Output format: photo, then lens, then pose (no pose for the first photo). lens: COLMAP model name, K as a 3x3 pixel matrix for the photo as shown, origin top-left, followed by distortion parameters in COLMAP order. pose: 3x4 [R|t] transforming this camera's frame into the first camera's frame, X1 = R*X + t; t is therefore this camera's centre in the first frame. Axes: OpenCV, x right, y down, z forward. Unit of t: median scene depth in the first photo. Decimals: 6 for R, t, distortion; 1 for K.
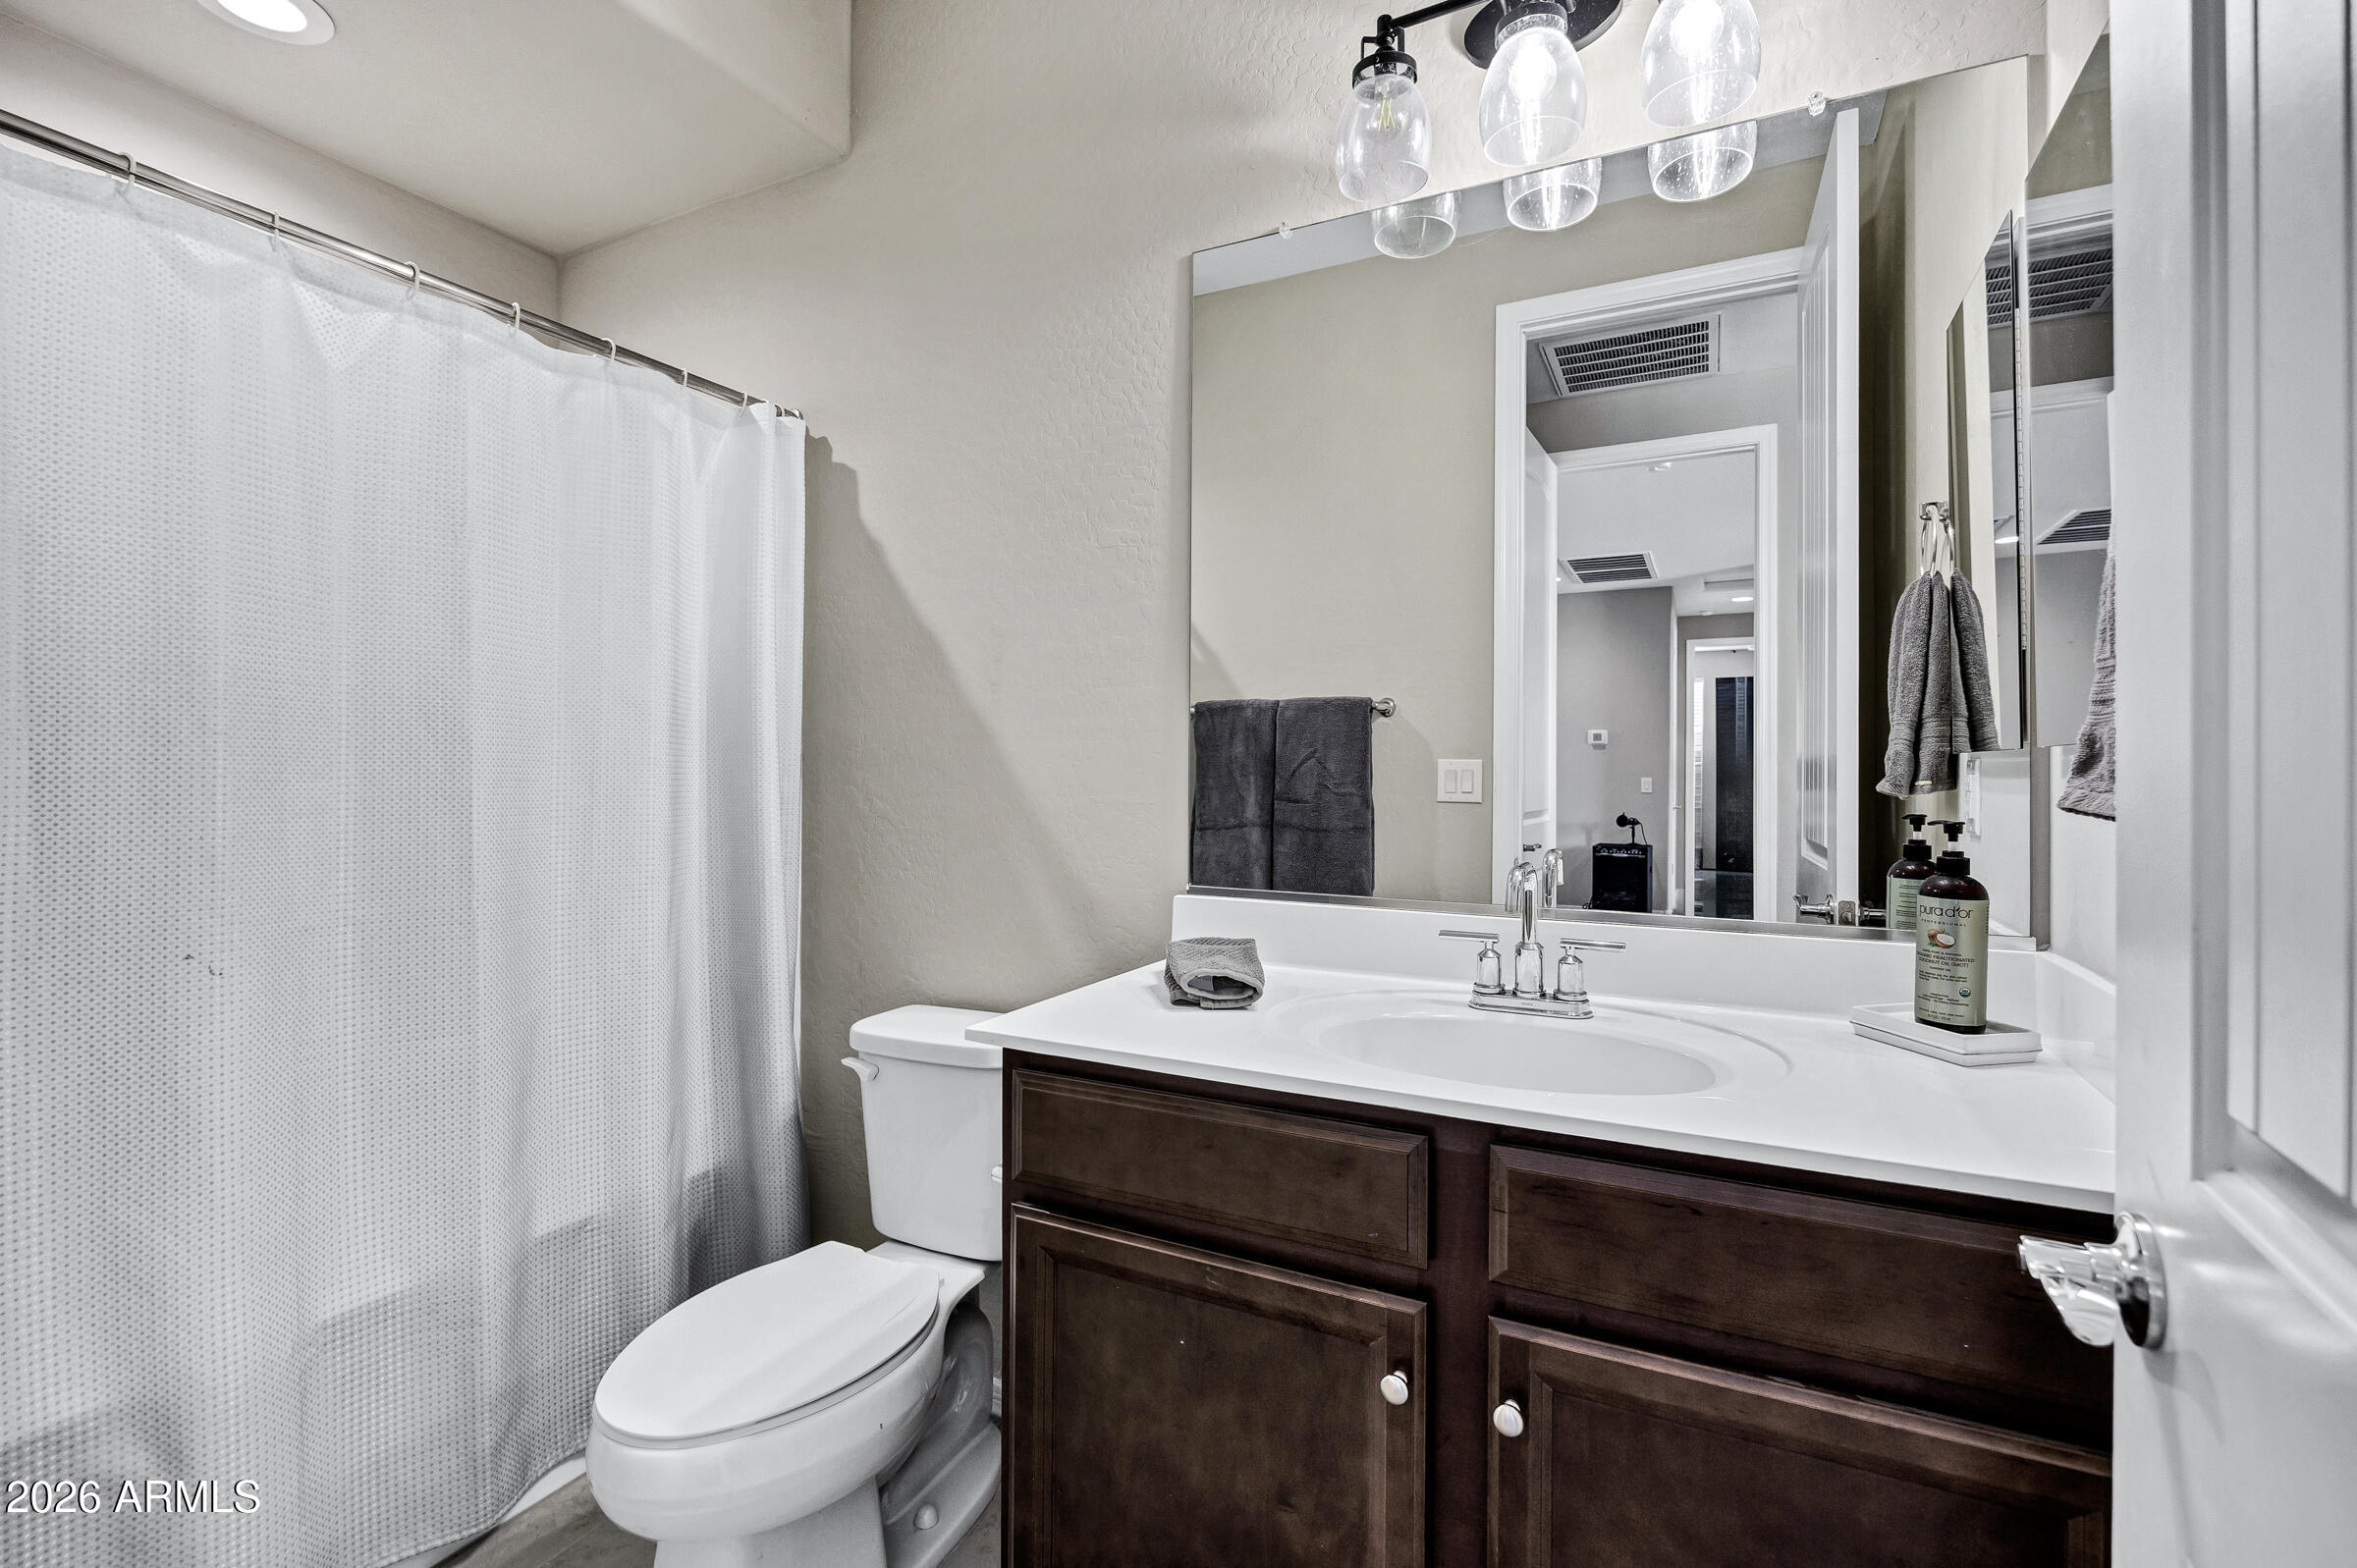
lens RADIAL K [[1038.3, 0, 1177.1], [0, 1038.3, 772.2], [0, 0, 1]] dist [-0.018711, 0.000406]
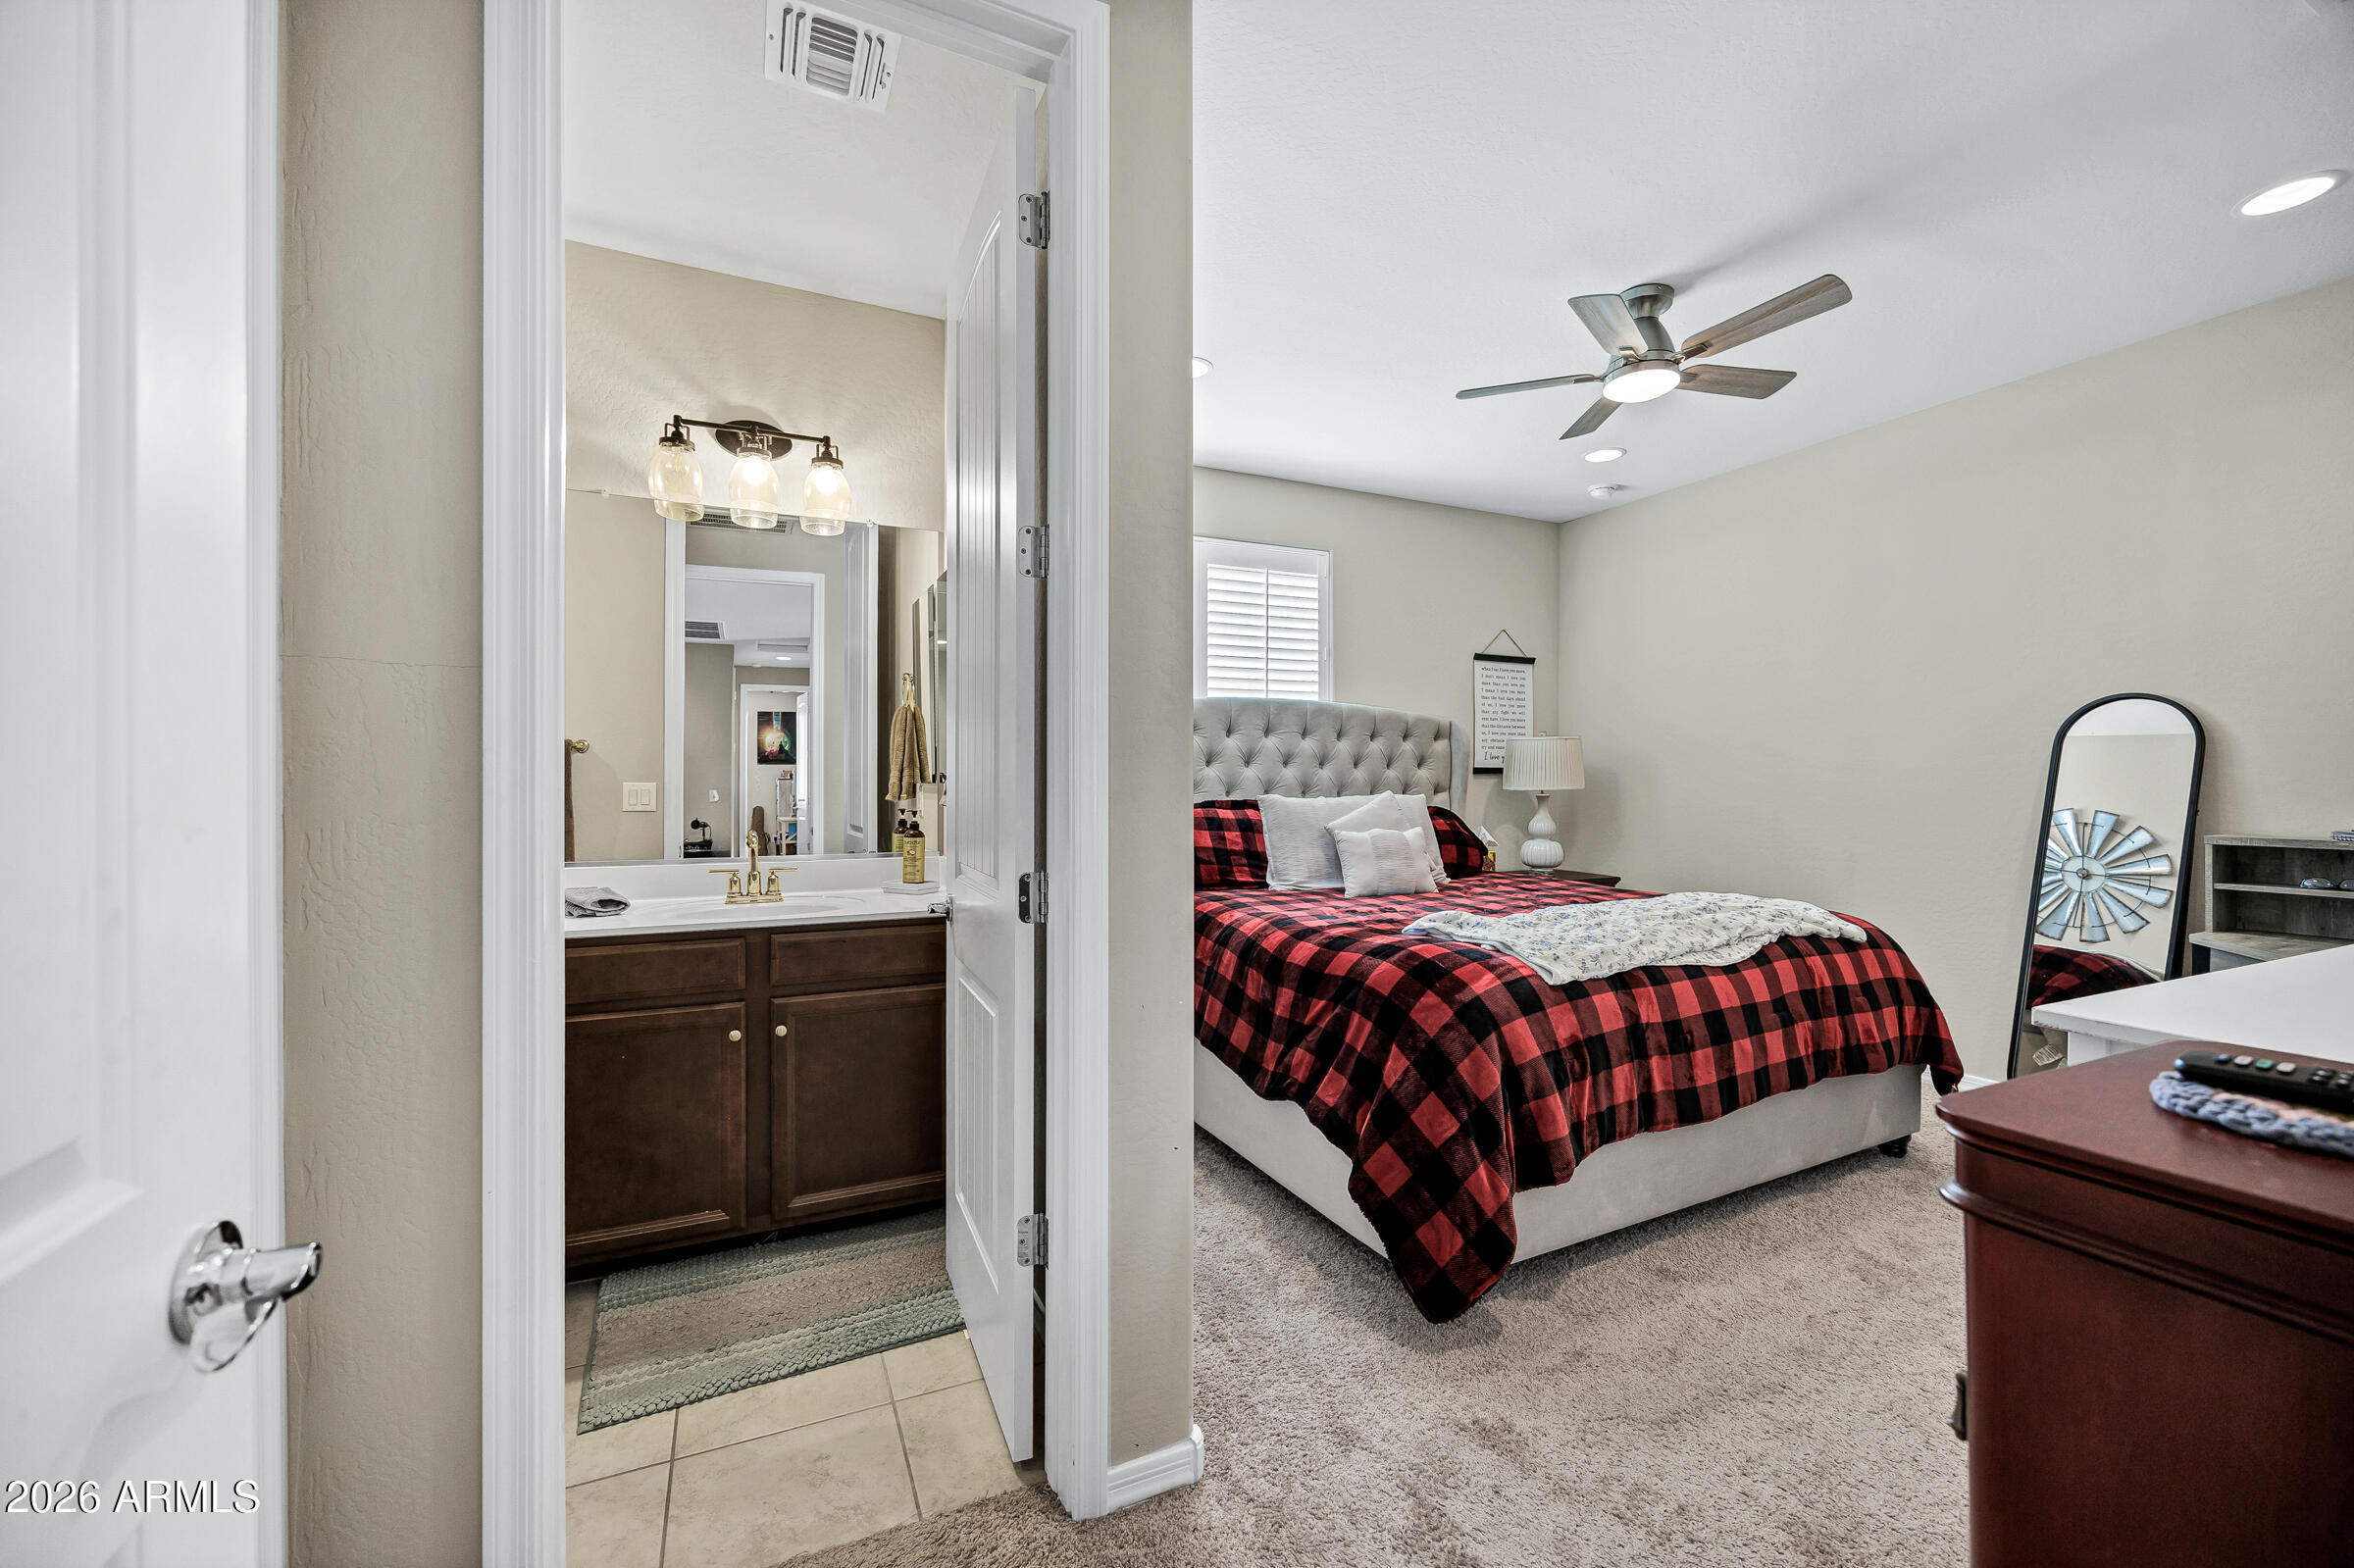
lens RADIAL K [[919.3, 0, 1161.3], [0, 919.3, 775.6], [0, 0, 1]] dist [0.000551, 0.000052]
pose [[0.613737, 0.001871, 0.789509, -0.701327], [0.004492, 0.999973, -0.005862, -0.025061], [-0.789498, 0.007145, 0.613712, -0.926437]]
